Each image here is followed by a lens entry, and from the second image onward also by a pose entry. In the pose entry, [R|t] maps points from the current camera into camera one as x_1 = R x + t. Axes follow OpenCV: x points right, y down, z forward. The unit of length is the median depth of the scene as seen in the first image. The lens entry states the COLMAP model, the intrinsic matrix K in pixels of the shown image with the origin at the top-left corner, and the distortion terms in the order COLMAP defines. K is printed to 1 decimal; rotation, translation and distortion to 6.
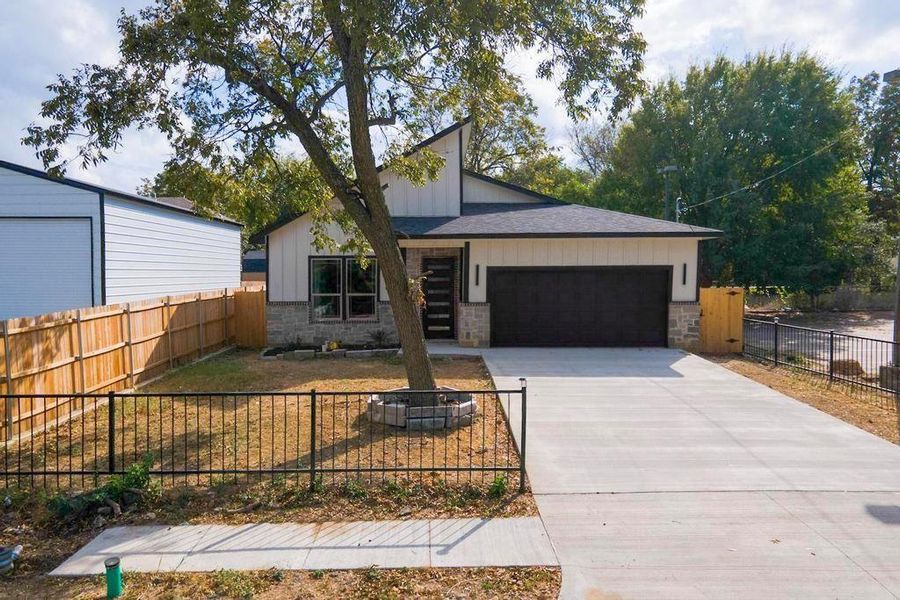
lens RADIAL K [[613.5, 0, 450.0], [0, 613.5, 300.0], [0, 0, 1]] dist [0.001551, -0.000200]
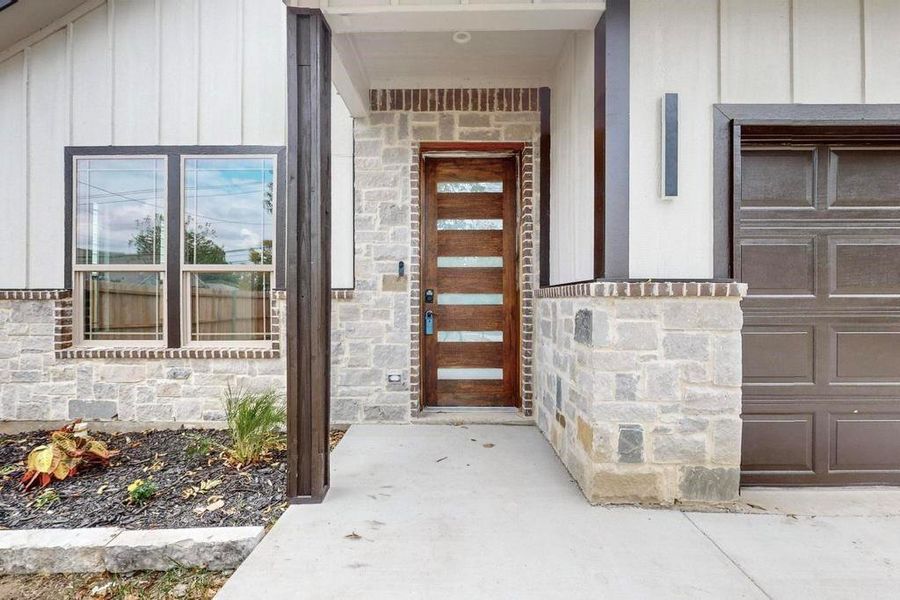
lens RADIAL K [[388.6, 0, 450.0], [0, 388.6, 300.0], [0, 0, 1]] dist [0.000385, -0.000131]
pose [[0.999674, 0.004636, -0.025113, -0.024065], [-0.005624, 0.999206, -0.039433, 0.014989], [0.024910, 0.039561, 0.998907, 0.805690]]
